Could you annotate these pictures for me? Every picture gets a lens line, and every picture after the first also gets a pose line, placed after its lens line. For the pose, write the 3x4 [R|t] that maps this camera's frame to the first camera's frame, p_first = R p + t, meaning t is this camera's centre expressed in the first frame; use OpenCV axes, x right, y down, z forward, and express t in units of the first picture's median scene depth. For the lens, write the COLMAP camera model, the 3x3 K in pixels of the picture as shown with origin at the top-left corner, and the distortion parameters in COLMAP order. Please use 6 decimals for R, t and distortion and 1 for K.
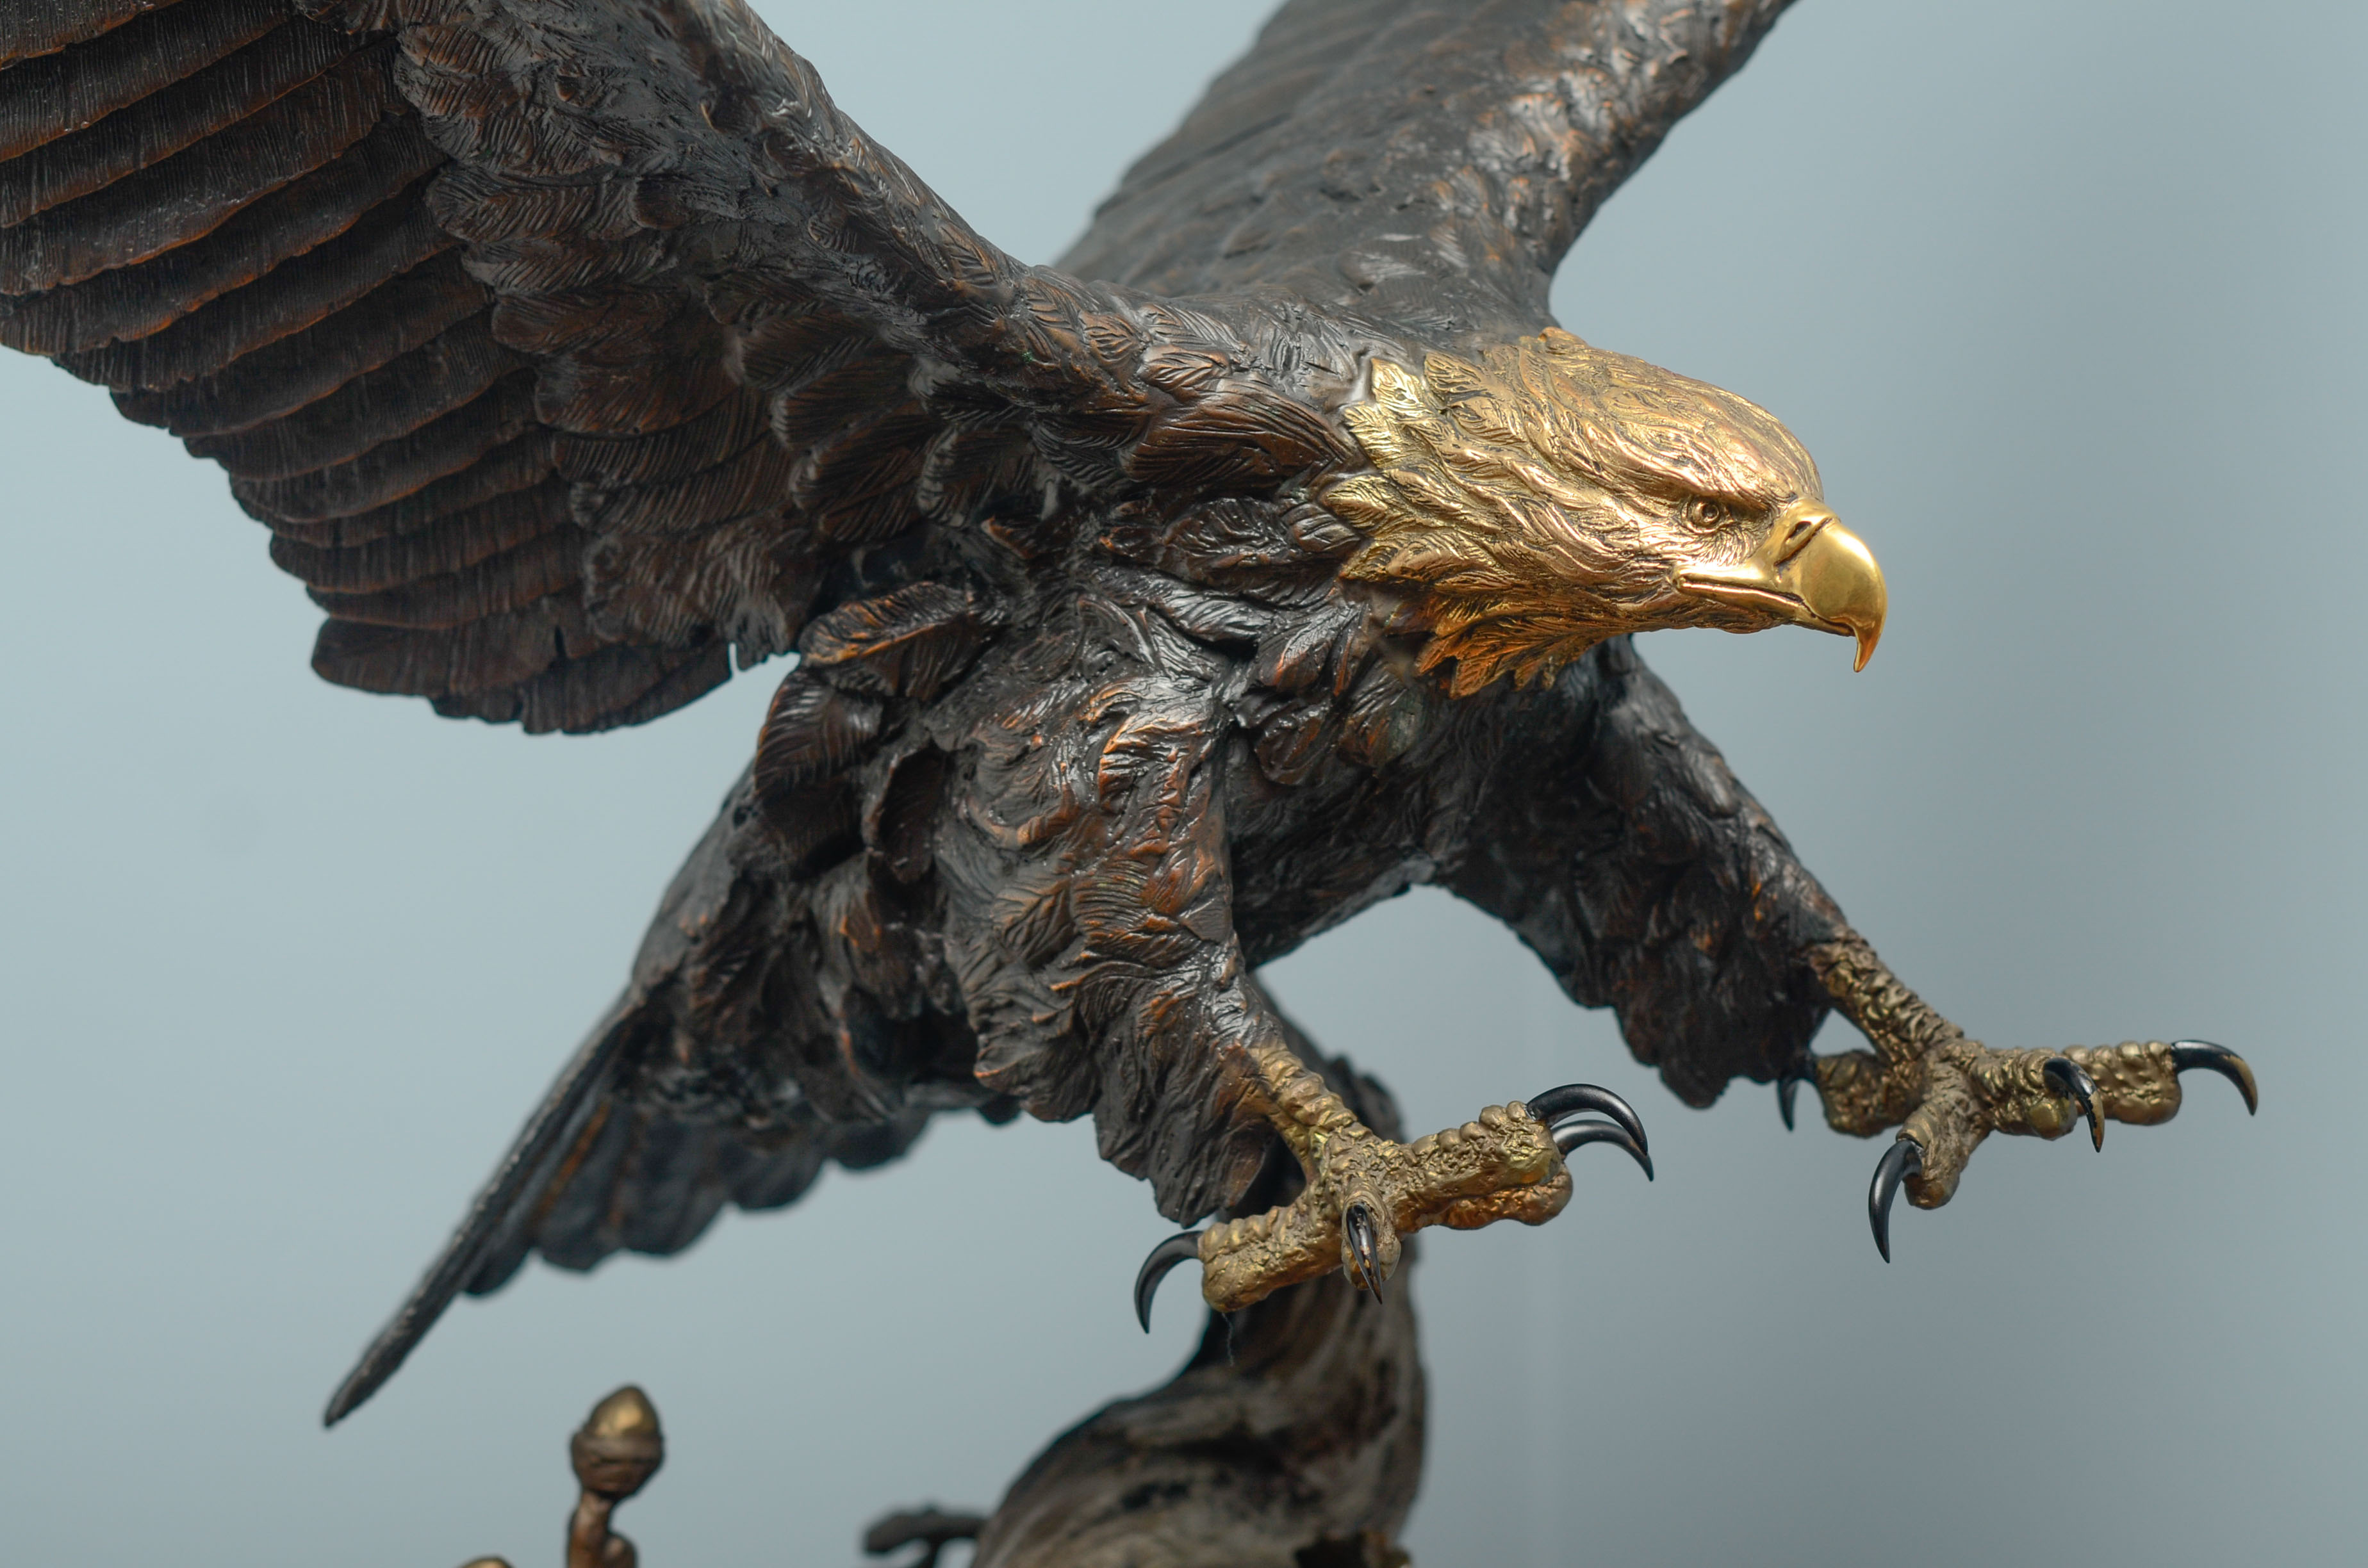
lens RADIAL K [[6156.4, 0, 1195.3], [0, 6156.4, 777.2], [0, 0, 1]] dist [0.013546, 0.000000]
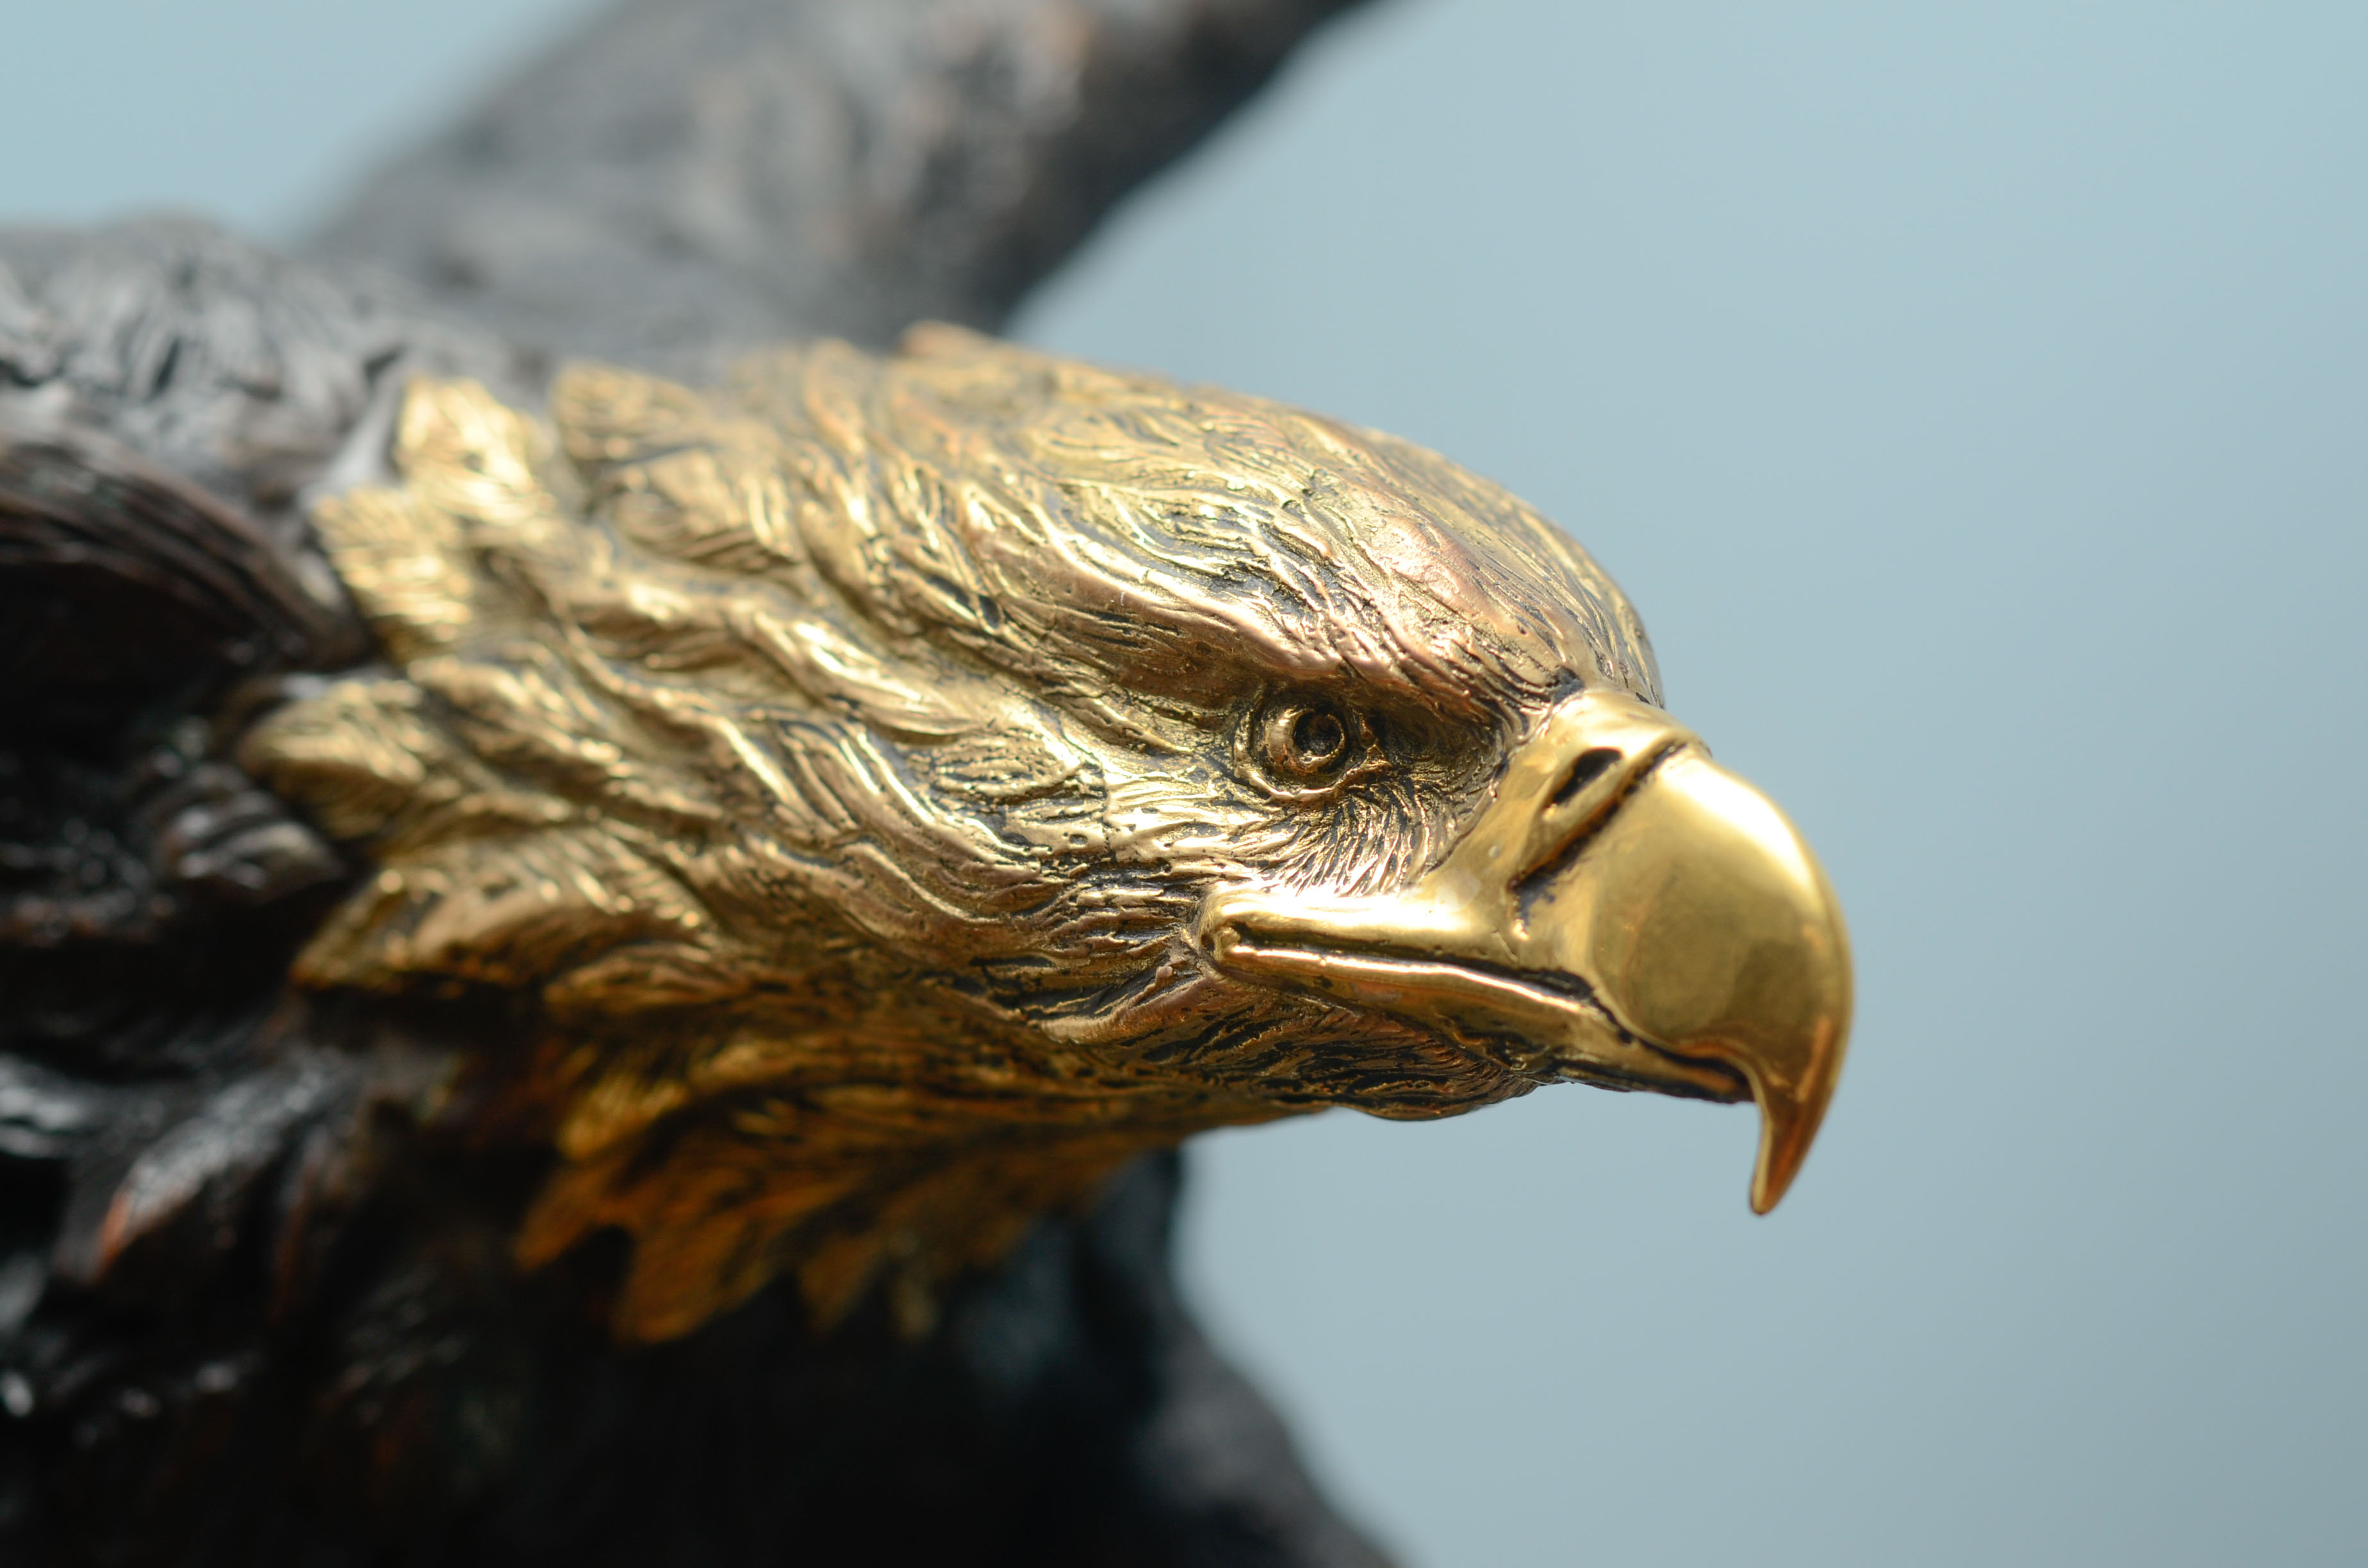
lens RADIAL K [[6156.4, 0, 1194.6], [0, 6156.4, 786.0], [0, 0, 1]] dist [0.013546, 0.000000]
pose [[0.999727, 0.022614, 0.005856, 0.071074], [-0.021265, 0.984771, -0.172553, 0.015608], [-0.009668, 0.172381, 0.984983, 0.640231]]
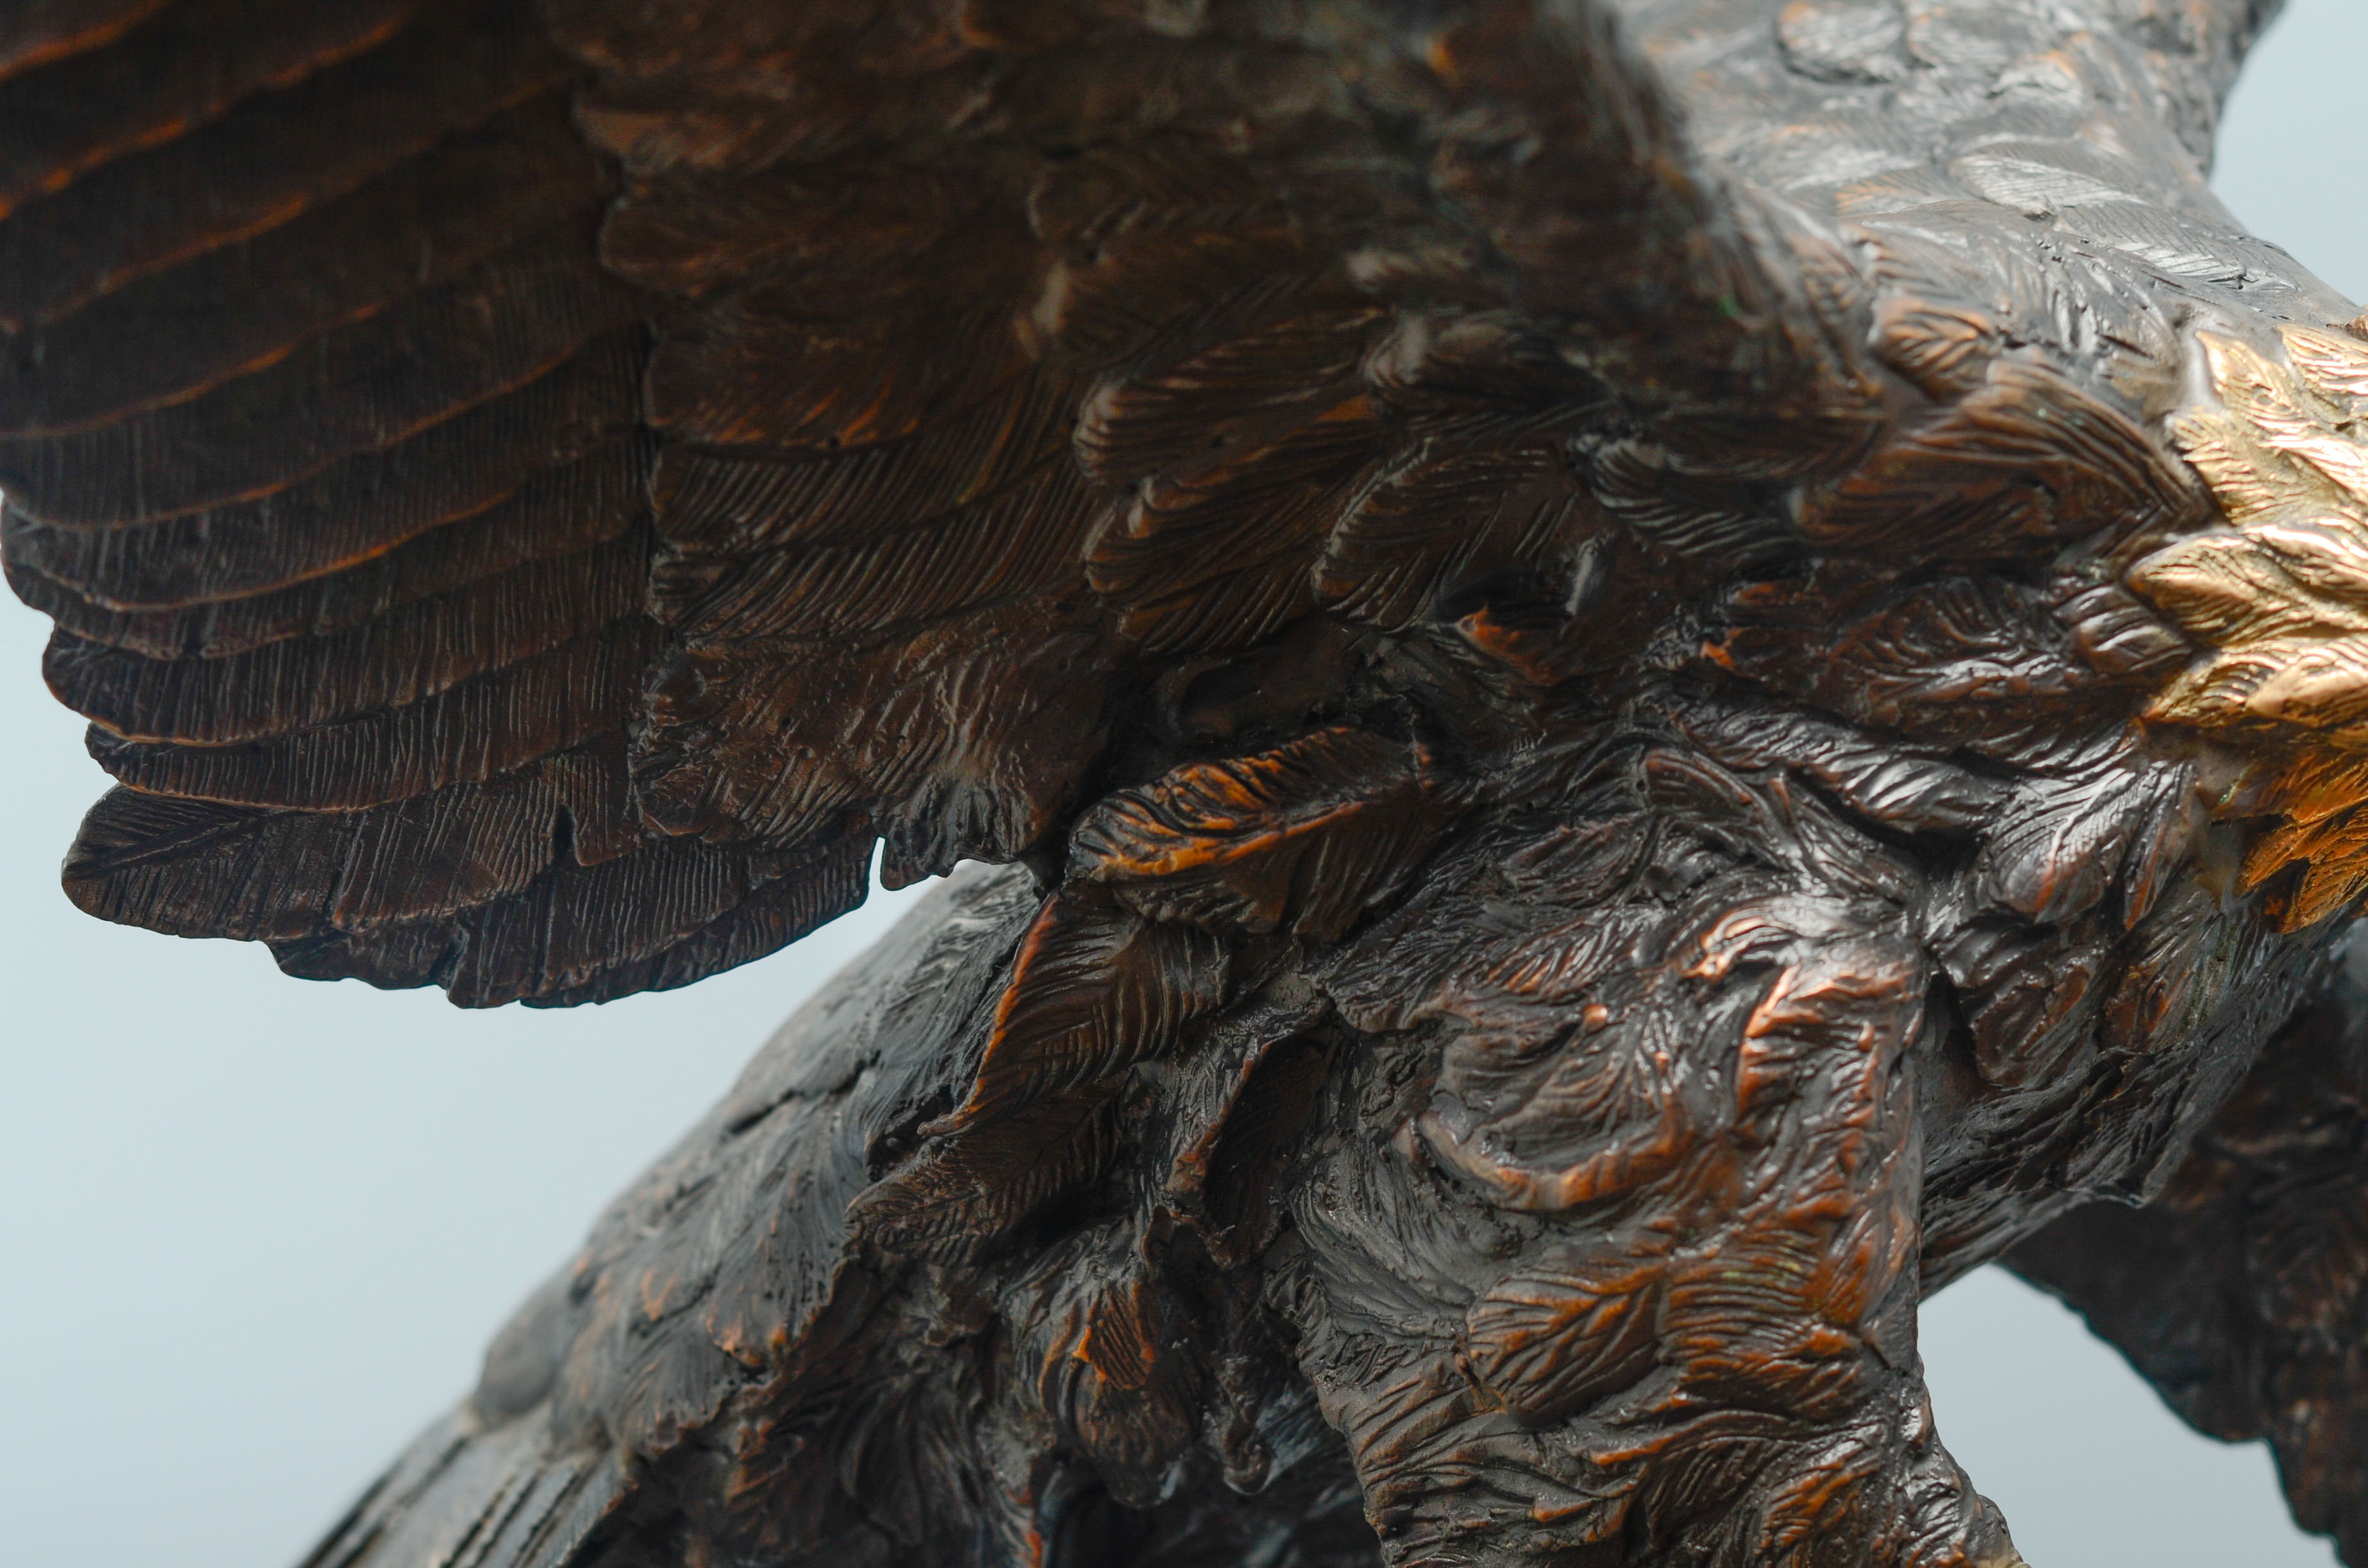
lens RADIAL K [[6156.4, 0, 1179.0], [0, 6156.4, 788.7], [0, 0, 1]] dist [0.013546, 0.000000]
pose [[0.948213, -0.000044, 0.317636, -0.234657], [0.009446, 0.999562, -0.028058, -0.010882], [-0.317495, 0.029605, 0.947798, 0.485549]]
